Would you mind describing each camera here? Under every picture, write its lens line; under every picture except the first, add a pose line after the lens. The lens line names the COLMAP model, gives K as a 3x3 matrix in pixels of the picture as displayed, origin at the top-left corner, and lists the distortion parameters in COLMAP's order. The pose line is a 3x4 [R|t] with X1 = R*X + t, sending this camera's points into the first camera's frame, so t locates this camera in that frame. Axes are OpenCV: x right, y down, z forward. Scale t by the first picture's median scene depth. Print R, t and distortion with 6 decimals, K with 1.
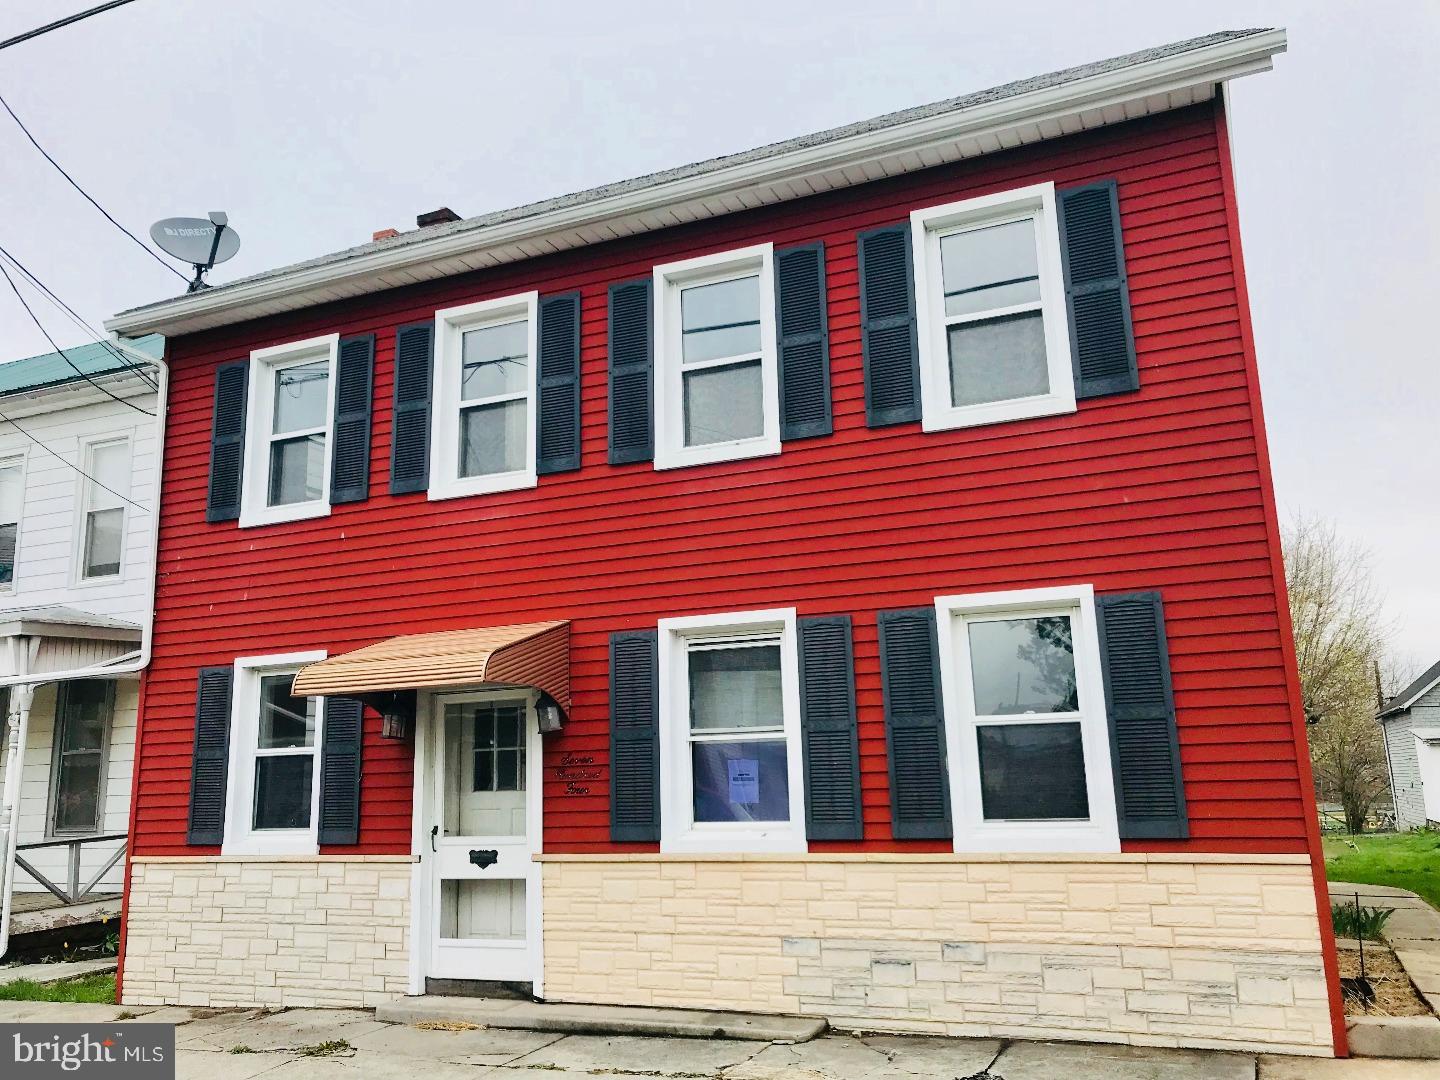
lens RADIAL K [[941.5, 0, 719.1], [0, 941.5, 613.1], [0, 0, 1]] dist [0.002467, 0.026824]
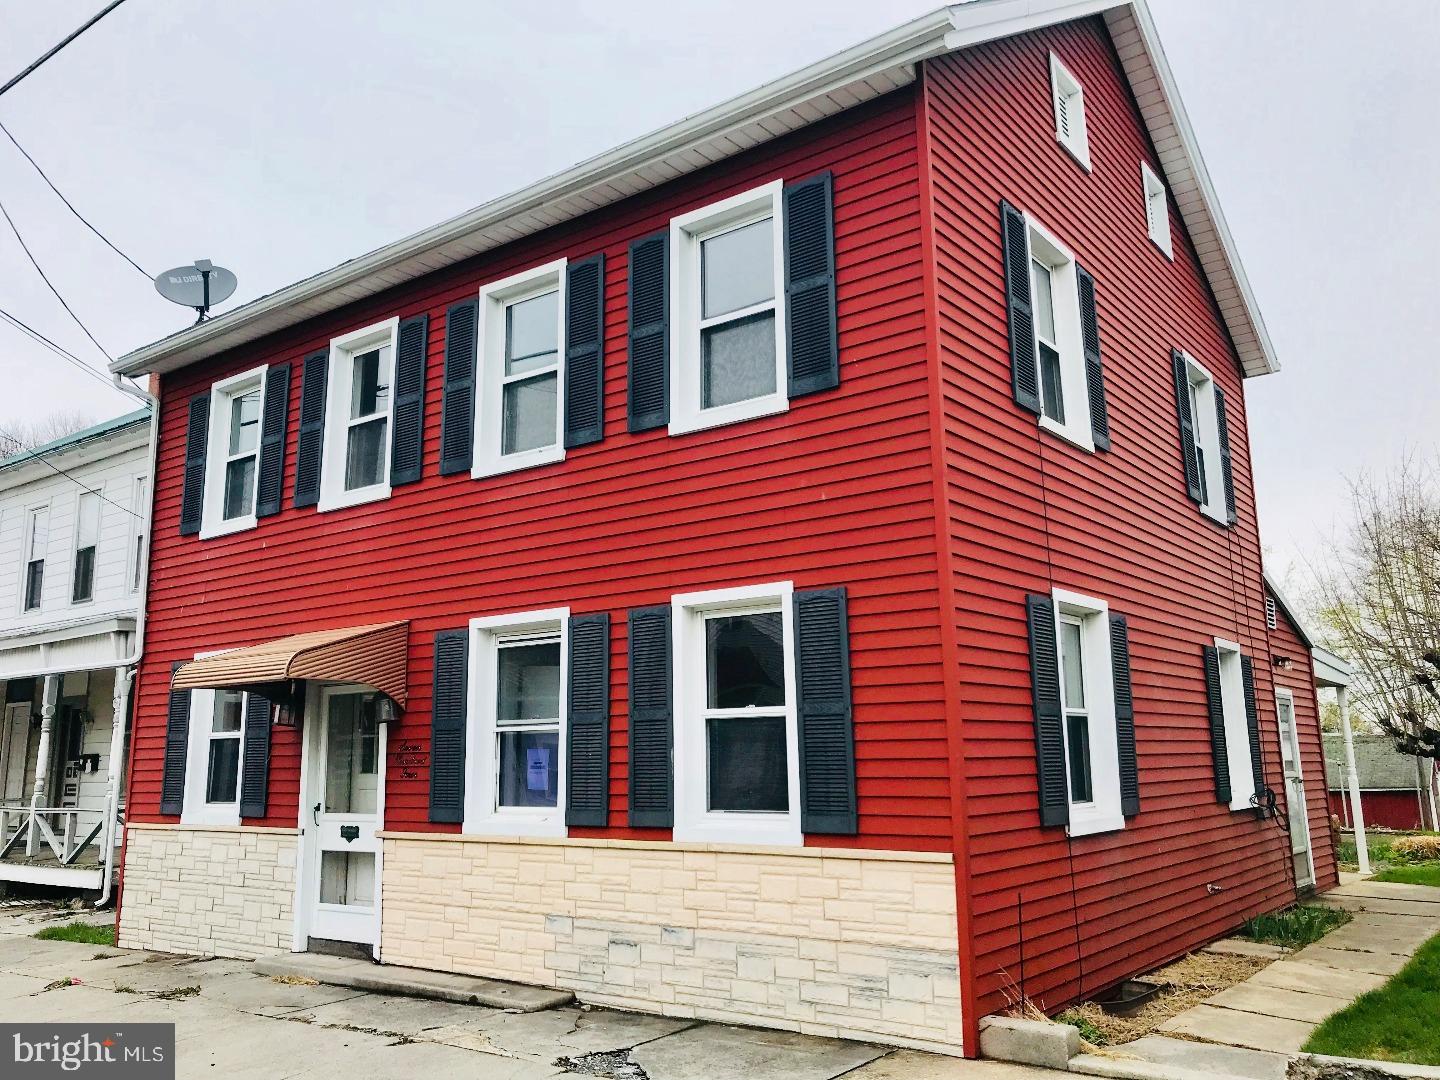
lens RADIAL K [[1173.3, 0, 720.0], [0, 1173.3, 540.0], [0, 0, 1]] dist [0.018503, 0.002705]
pose [[0.951078, -0.040308, -0.306310, 0.614112], [0.037765, 0.999185, -0.014227, -0.052465], [0.306634, 0.001963, 0.951826, -0.199035]]
